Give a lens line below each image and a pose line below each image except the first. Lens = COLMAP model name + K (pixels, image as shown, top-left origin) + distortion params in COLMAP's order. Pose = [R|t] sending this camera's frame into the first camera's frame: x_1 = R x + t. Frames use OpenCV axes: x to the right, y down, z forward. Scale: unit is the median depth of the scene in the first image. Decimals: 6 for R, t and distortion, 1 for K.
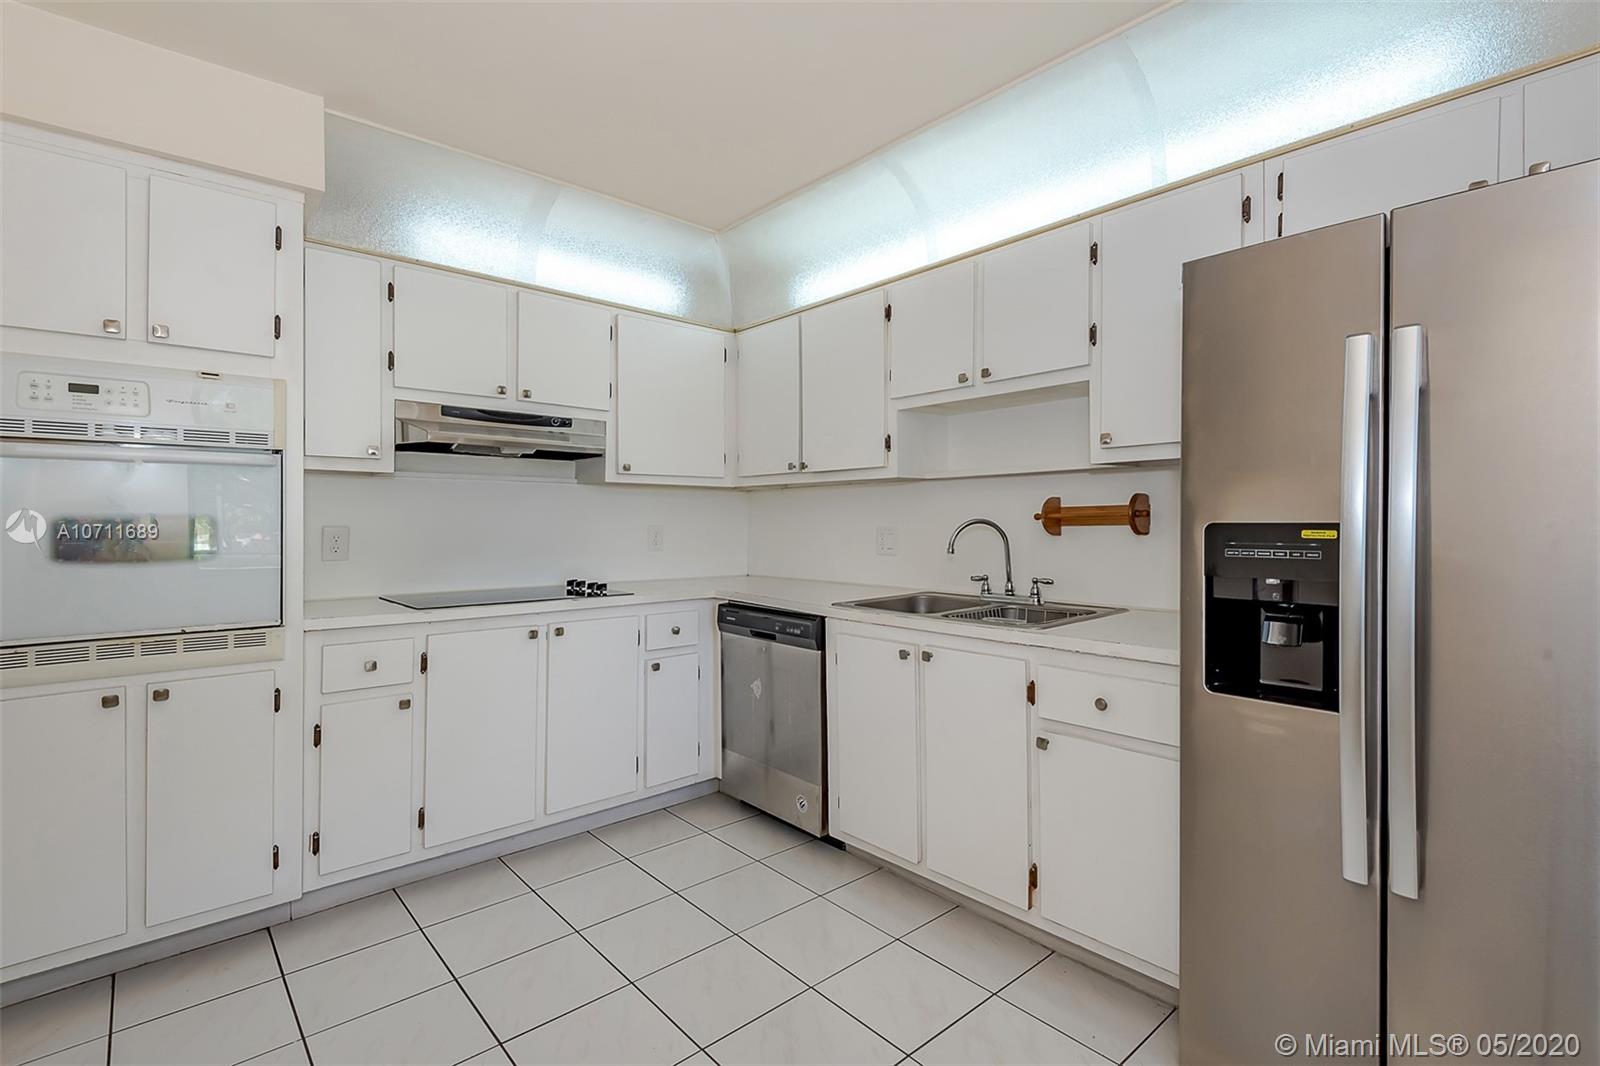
lens RADIAL K [[739.6, 0, 822.8], [0, 739.6, 524.7], [0, 0, 1]] dist [0.047355, -0.026399]
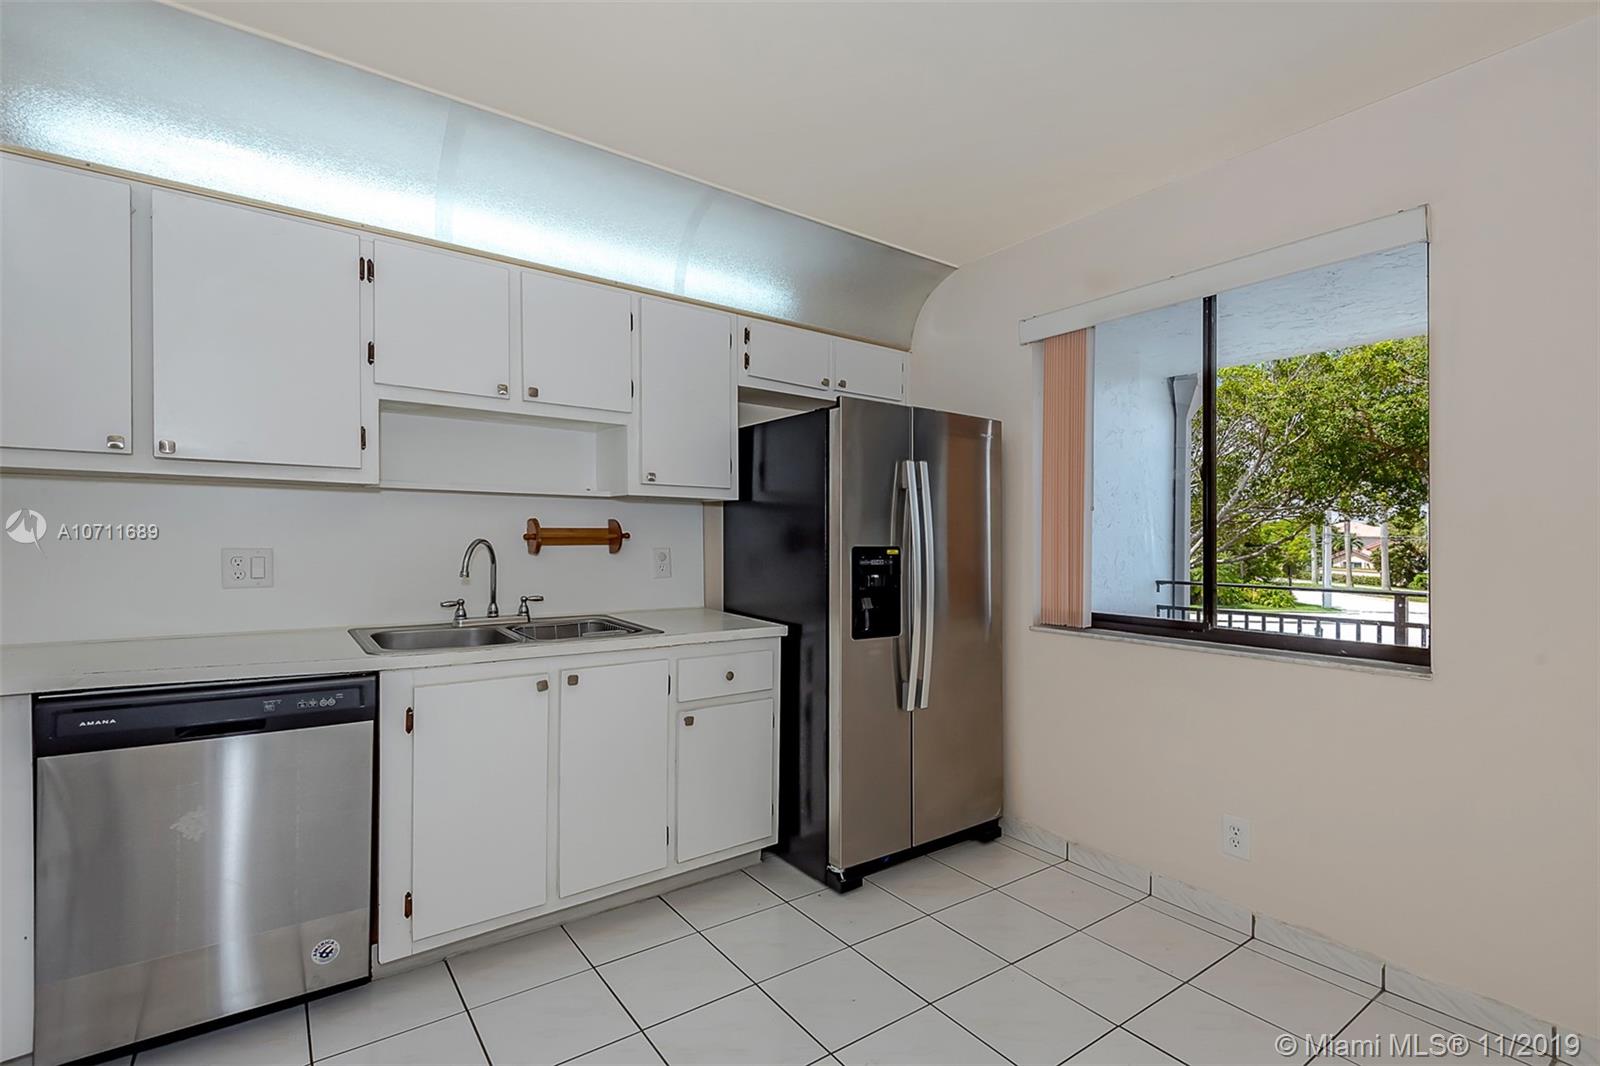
lens RADIAL K [[740.6, 0, 812.0], [0, 740.6, 543.0], [0, 0, 1]] dist [0.045393, -0.025208]
pose [[0.103280, -0.001730, 0.994651, -0.695422], [-0.007454, 0.999969, 0.002513, -0.007684], [-0.994624, -0.007673, 0.103264, 0.499576]]
